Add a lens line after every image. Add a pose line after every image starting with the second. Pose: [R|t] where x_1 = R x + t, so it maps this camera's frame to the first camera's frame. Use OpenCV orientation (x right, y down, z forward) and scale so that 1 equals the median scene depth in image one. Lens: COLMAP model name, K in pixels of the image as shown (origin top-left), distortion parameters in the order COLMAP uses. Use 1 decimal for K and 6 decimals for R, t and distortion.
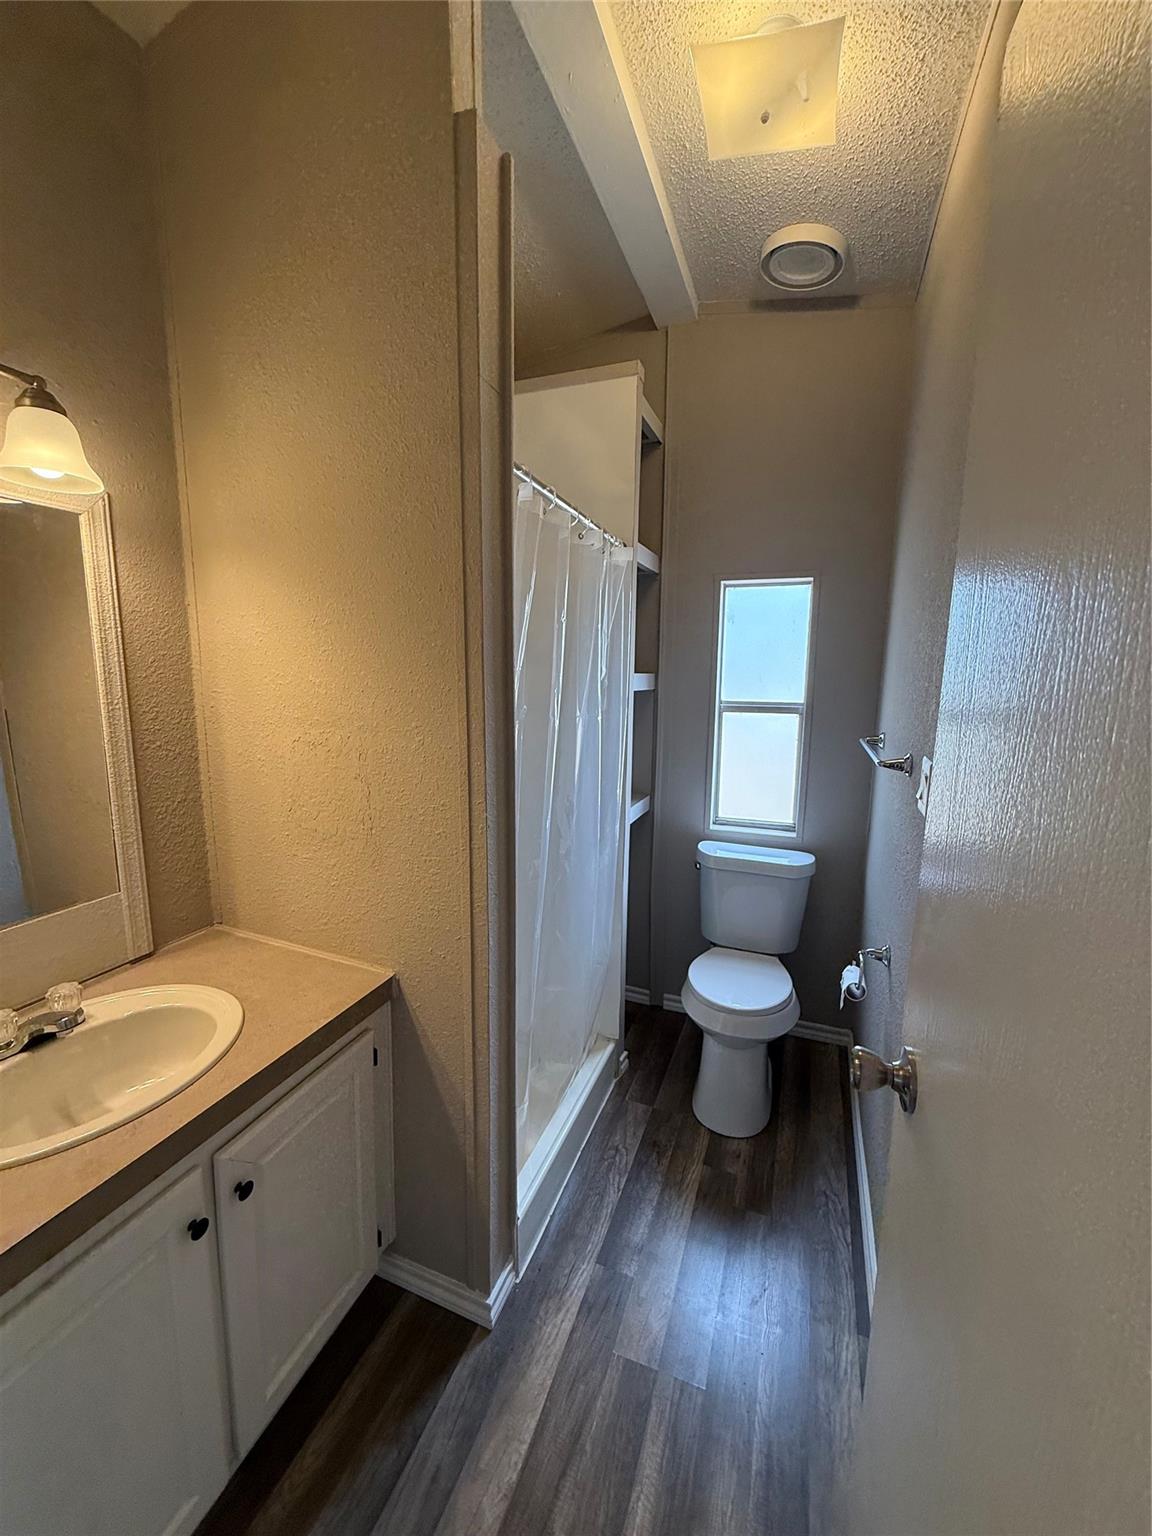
lens RADIAL K [[612.8, 0, 577.9], [0, 612.8, 768.0], [0, 0, 1]] dist [0.000395, 0.000697]
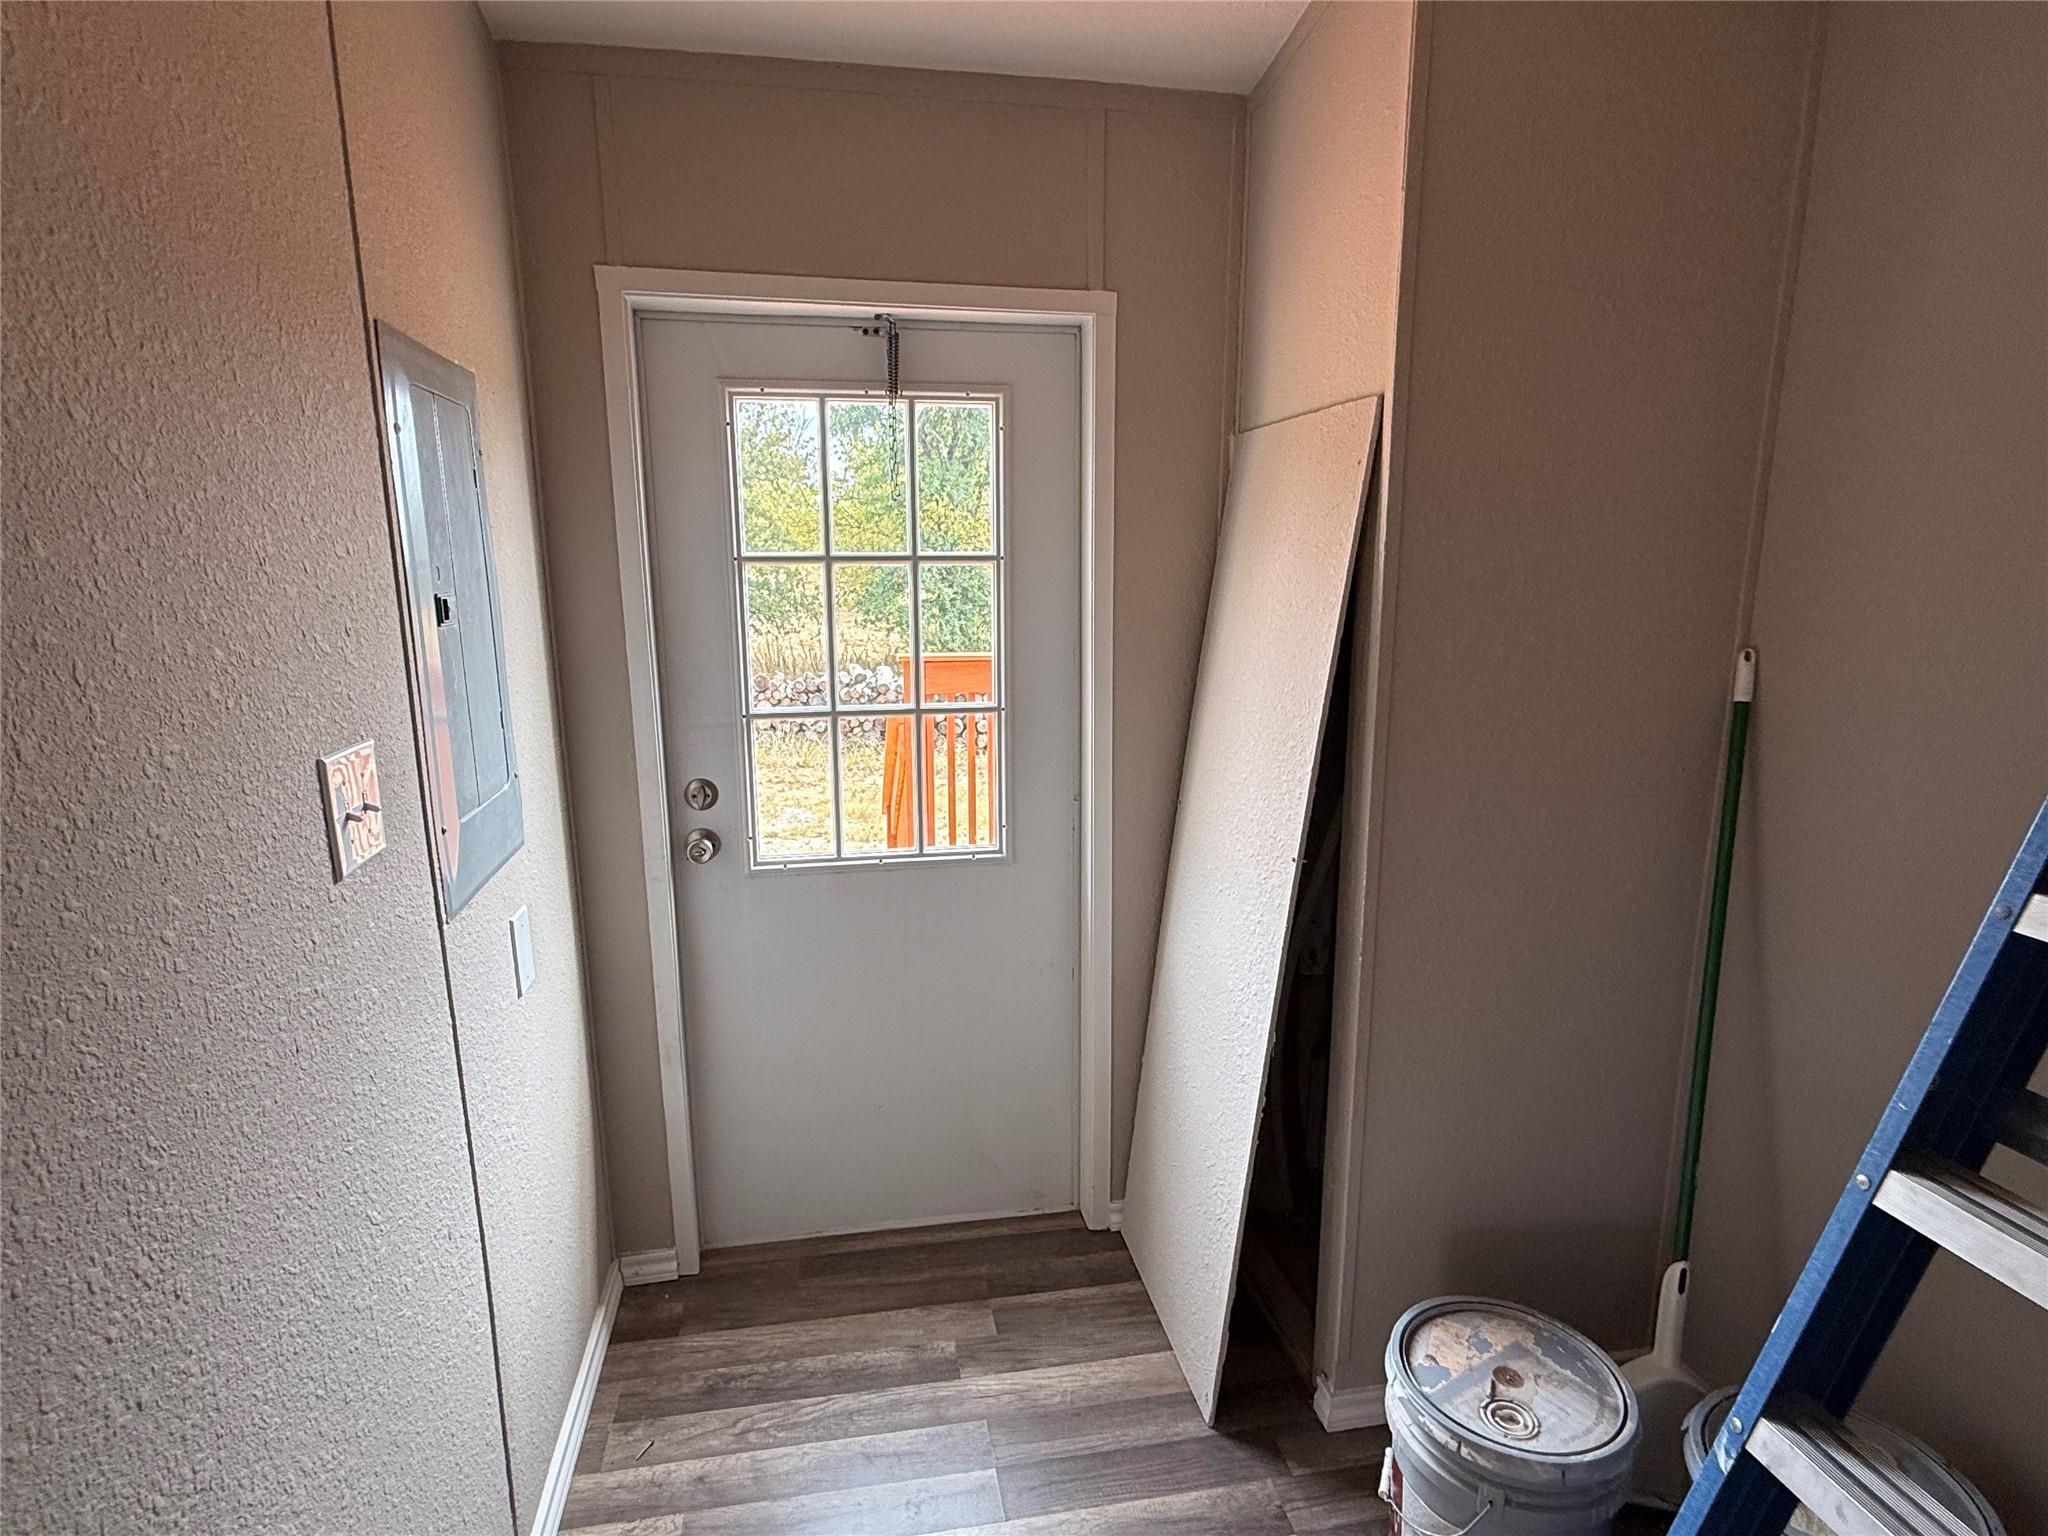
lens RADIAL K [[1086.0, 0, 1025.6], [0, 1086.0, 771.4], [0, 0, 1]] dist [0.002333, -0.001328]
pose [[-0.518195, -0.177185, 0.836708, -1.020589], [0.123981, 0.952409, 0.278471, -0.218879], [-0.846229, 0.248038, -0.471566, 1.476575]]
